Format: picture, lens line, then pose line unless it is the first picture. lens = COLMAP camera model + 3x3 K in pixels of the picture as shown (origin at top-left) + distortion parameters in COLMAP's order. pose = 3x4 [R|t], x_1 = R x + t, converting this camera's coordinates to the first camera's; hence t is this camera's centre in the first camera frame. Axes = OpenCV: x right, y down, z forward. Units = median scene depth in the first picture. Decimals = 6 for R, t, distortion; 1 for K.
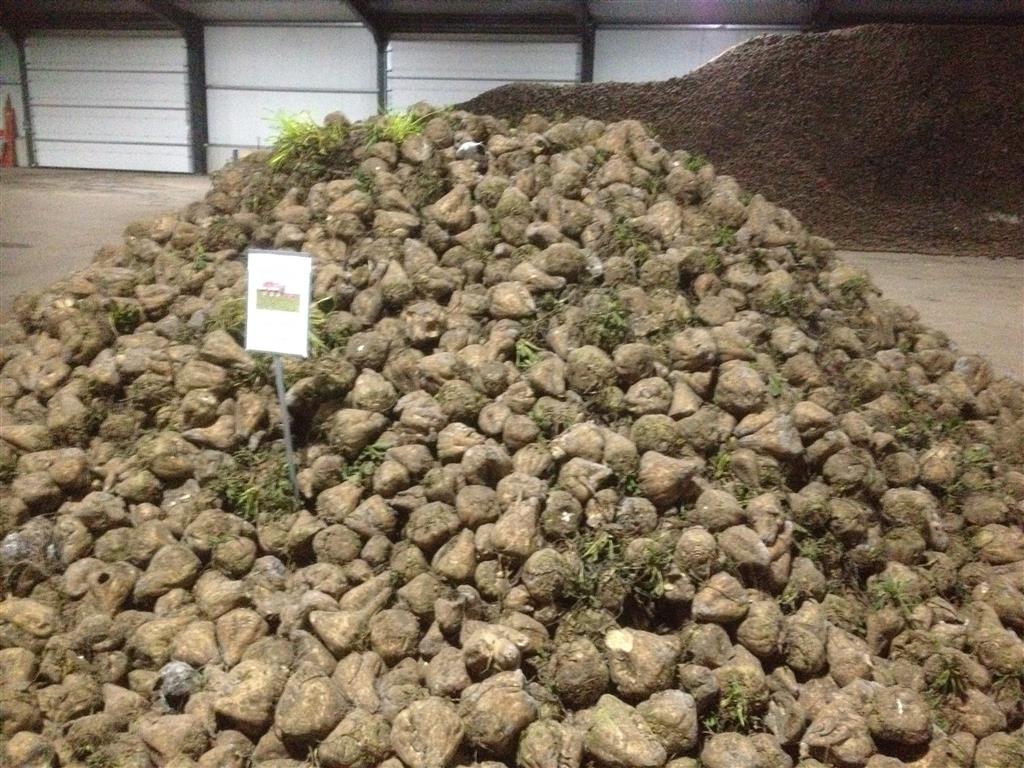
lens RADIAL K [[977.1, 0, 512.0], [0, 977.1, 384.0], [0, 0, 1]] dist [0.104274, -0.213216]
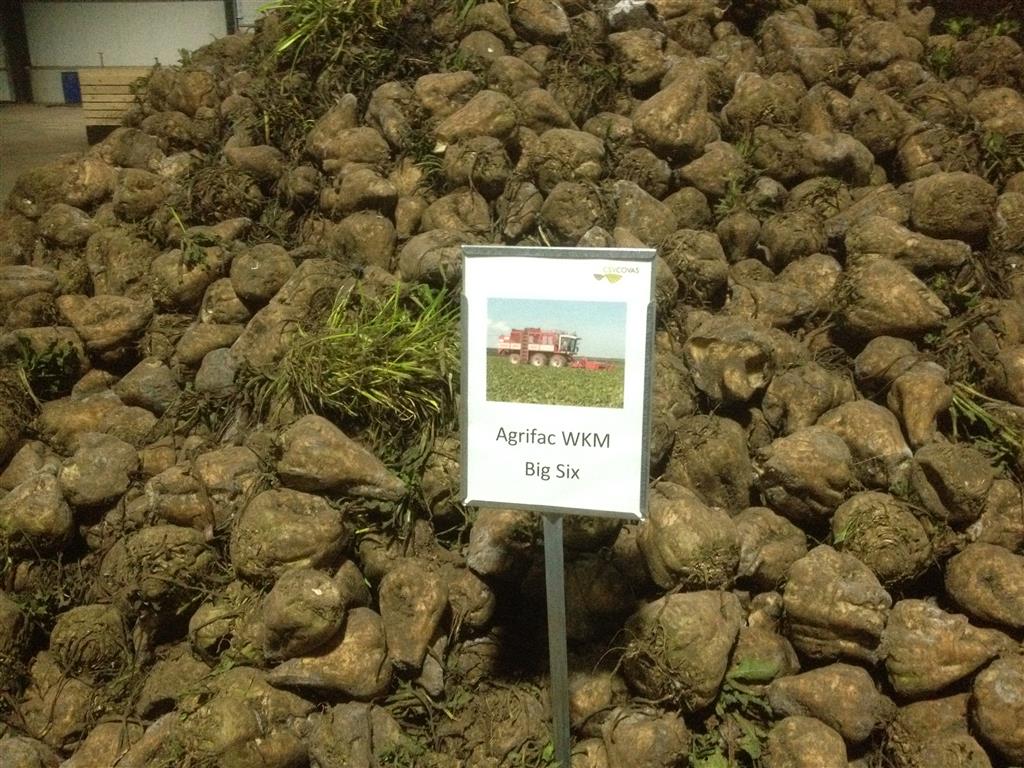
lens RADIAL K [[977.1, 0, 512.0], [0, 977.1, 384.0], [0, 0, 1]] dist [0.104274, -0.213216]
pose [[0.987628, -0.082057, 0.133635, -0.230600], [0.070711, 0.993648, 0.087547, -0.088115], [-0.139969, -0.077015, 0.987156, 0.474543]]
